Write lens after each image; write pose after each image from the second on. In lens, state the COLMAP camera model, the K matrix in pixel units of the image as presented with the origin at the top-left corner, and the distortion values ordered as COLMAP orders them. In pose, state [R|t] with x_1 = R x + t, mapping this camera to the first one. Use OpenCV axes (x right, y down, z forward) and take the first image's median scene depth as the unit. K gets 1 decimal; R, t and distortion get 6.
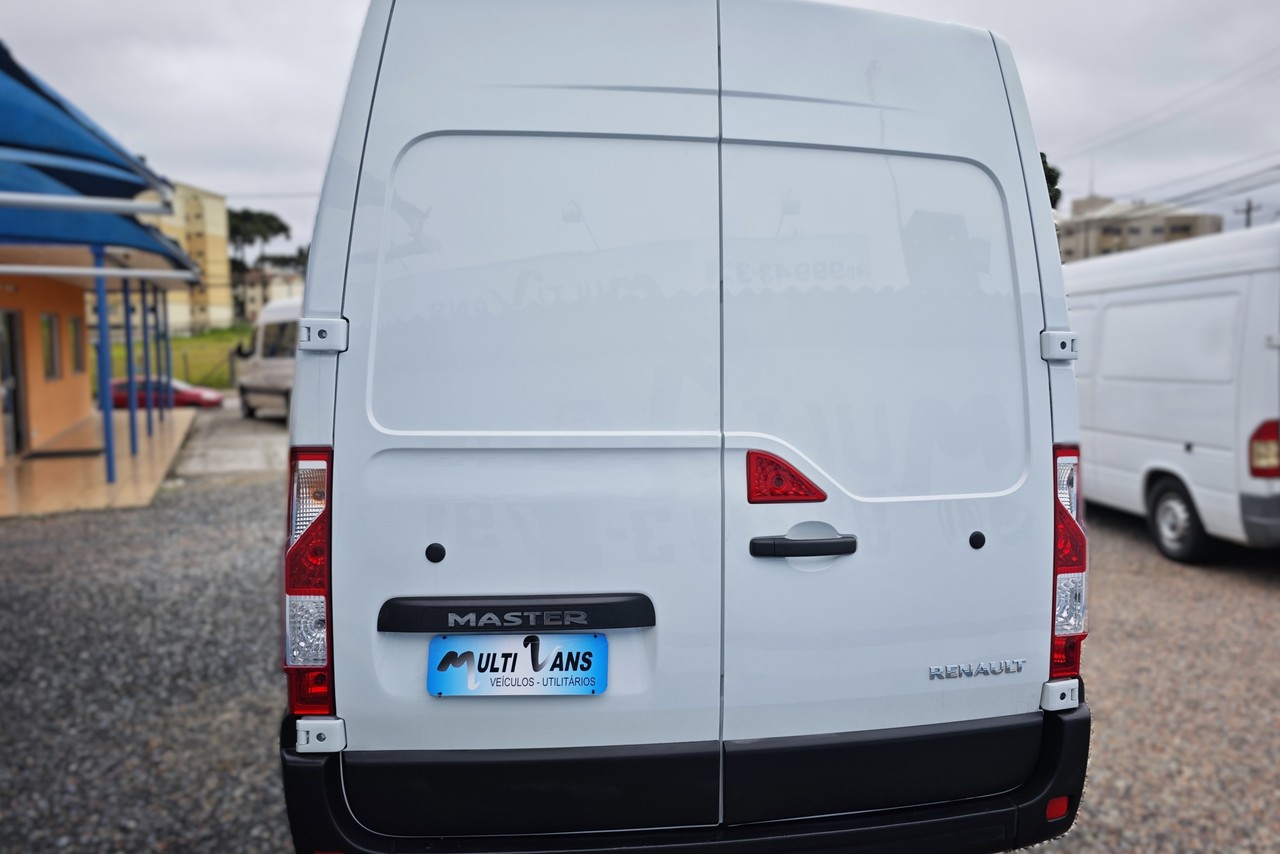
lens RADIAL K [[1022.8, 0, 642.5], [0, 1022.8, 454.3], [0, 0, 1]] dist [-0.001391, -0.001714]
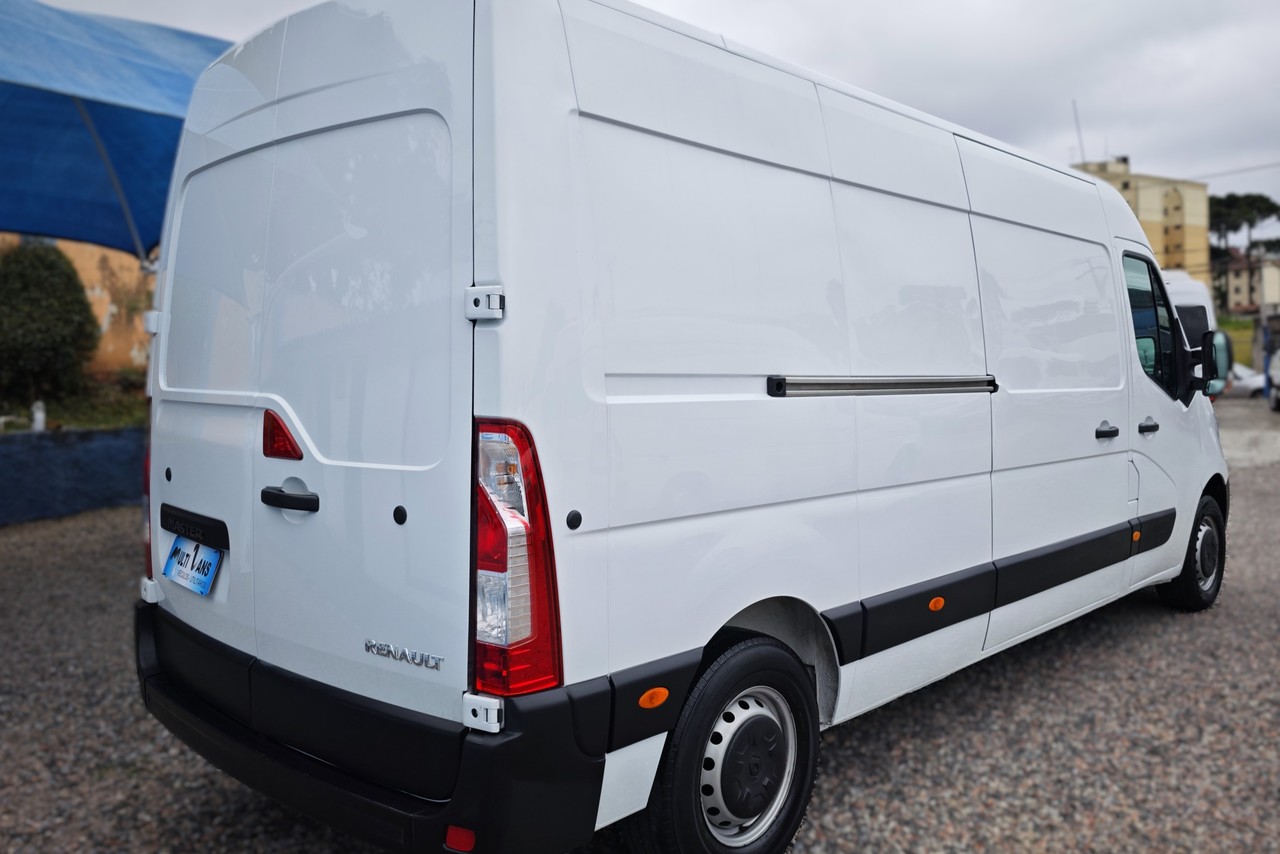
lens RADIAL K [[1014.5, 0, 640.0], [0, 1014.5, 427.0], [0, 0, 1]] dist [0.007247, 0.003060]
pose [[0.598386, 0.038938, -0.800262, 1.293431], [-0.057990, 0.998304, 0.005213, -0.015842], [0.799107, 0.043287, 0.599628, 0.658023]]
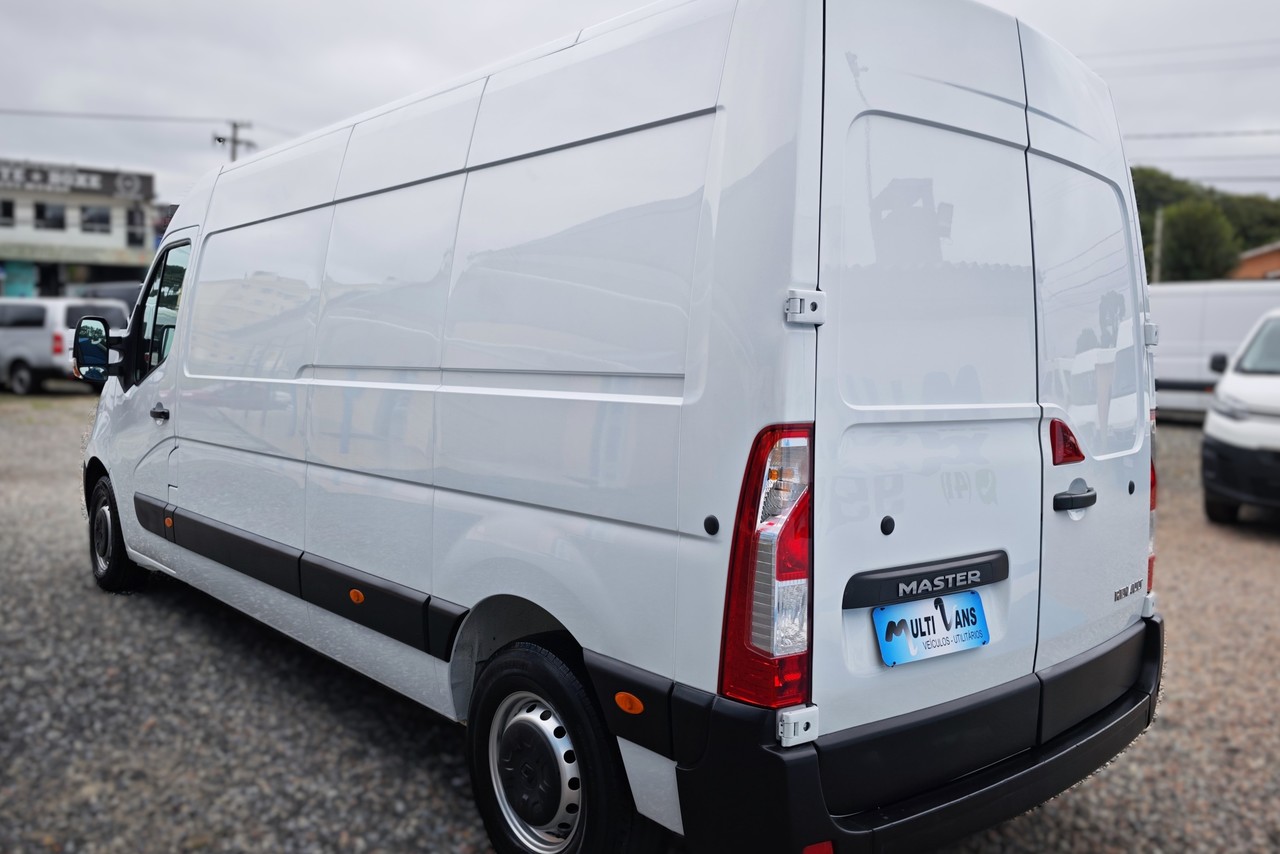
lens RADIAL K [[1066.0, 0, 640.0], [0, 1066.0, 427.0], [0, 0, 1]] dist [-0.009315, -0.000140]
pose [[0.845806, -0.022133, 0.533032, -0.951558], [0.023728, 0.999711, 0.003859, -0.011051], [-0.532963, 0.009384, 0.846087, 0.230513]]
